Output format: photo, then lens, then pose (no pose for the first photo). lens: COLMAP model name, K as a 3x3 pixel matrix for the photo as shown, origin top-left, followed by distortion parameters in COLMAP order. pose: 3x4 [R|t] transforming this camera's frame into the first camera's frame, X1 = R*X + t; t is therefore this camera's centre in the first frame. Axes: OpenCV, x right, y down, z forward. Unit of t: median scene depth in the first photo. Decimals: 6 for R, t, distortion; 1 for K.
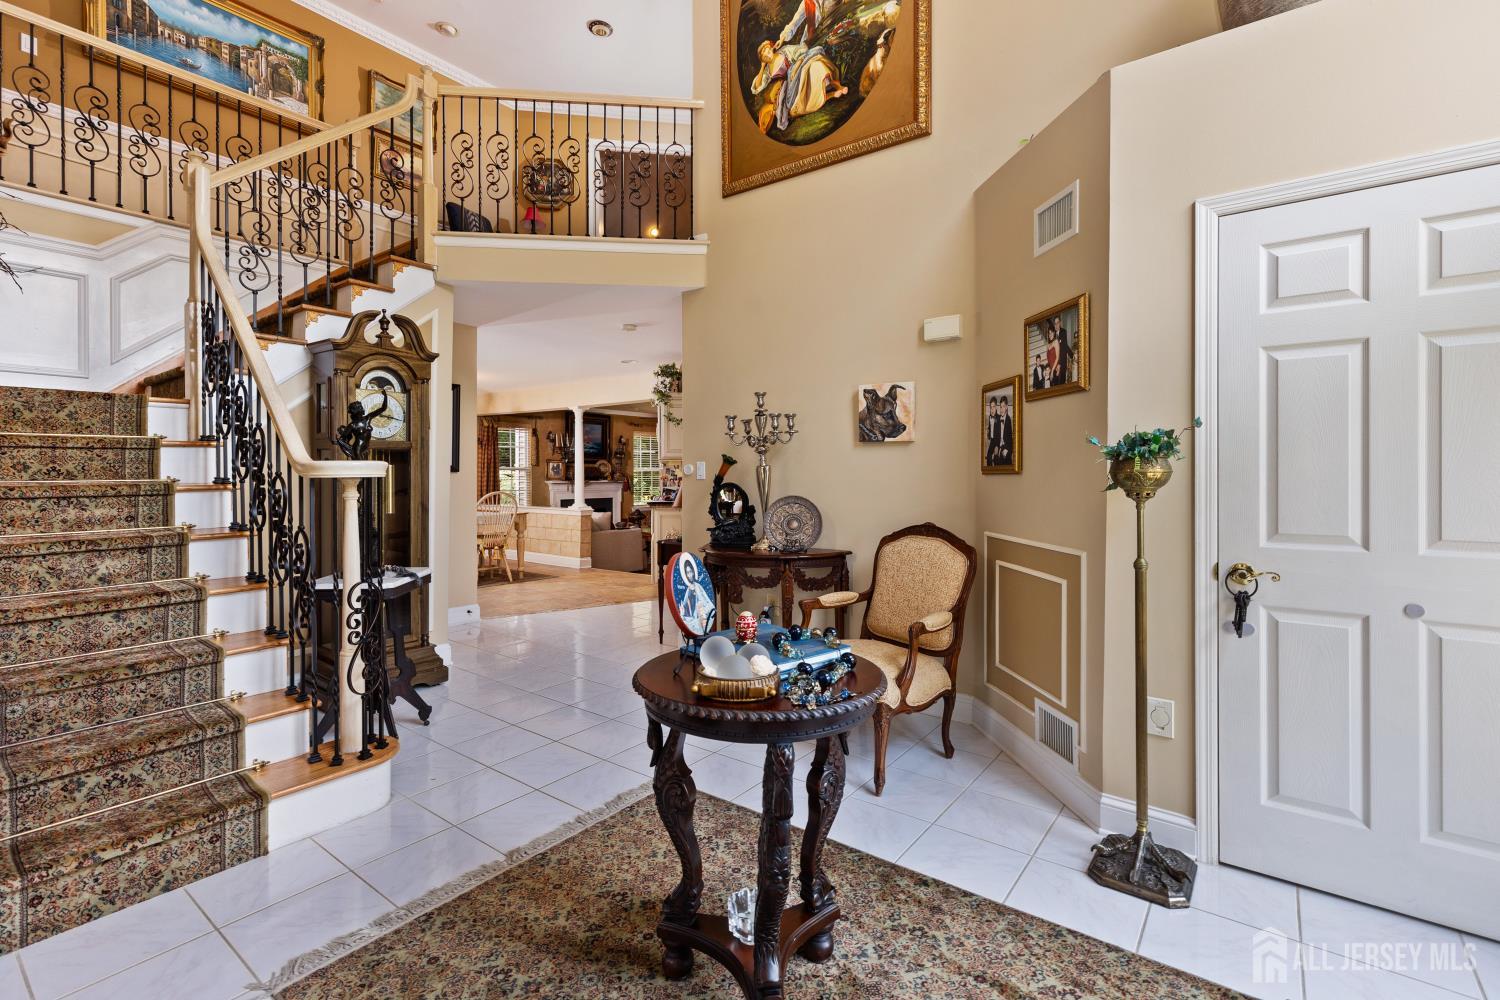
lens RADIAL K [[685.2, 0, 758.4], [0, 685.2, 480.1], [0, 0, 1]] dist [0.000128, -0.000296]
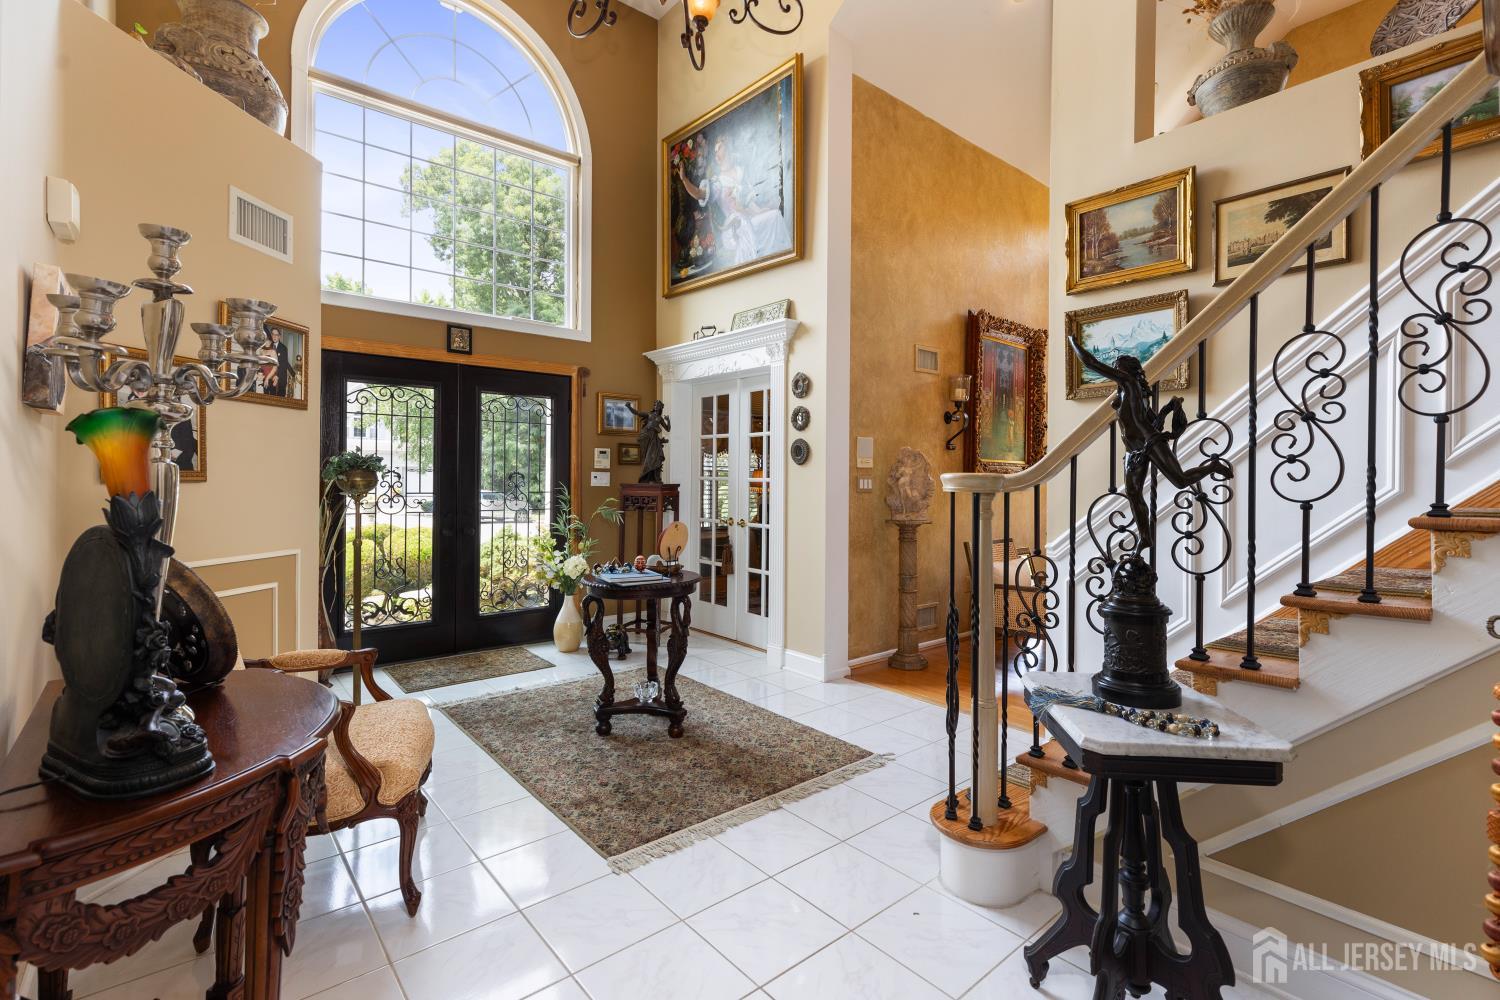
lens RADIAL K [[685.2, 0, 758.4], [0, 685.2, 480.1], [0, 0, 1]] dist [0.000128, -0.000296]
pose [[-0.976132, -0.005497, 0.217110, -0.489920], [-0.003768, 0.999958, 0.008376, -0.021799], [-0.217147, 0.007358, -0.976111, 1.824283]]
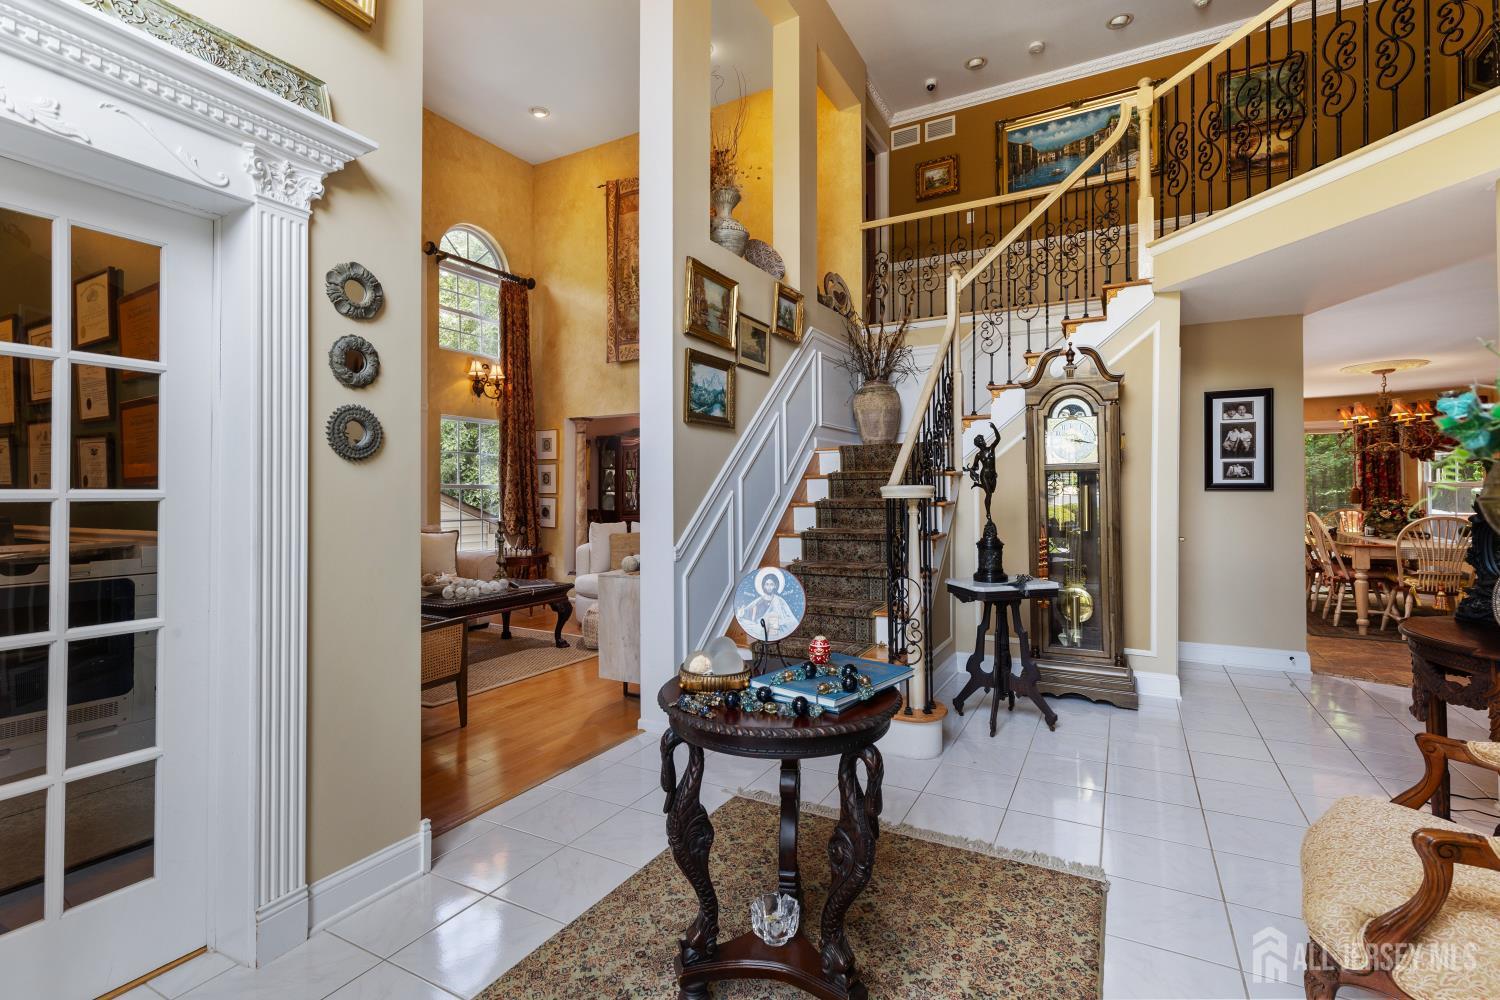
lens RADIAL K [[681.1, 0, 758.0], [0, 681.1, 489.7], [0, 0, 1]] dist [0.002111, 0.000062]
pose [[0.155546, 0.000509, -0.987828, 0.626895], [-0.006866, 0.999976, -0.000566, -0.017067], [0.987805, 0.006870, 0.155546, 0.488946]]
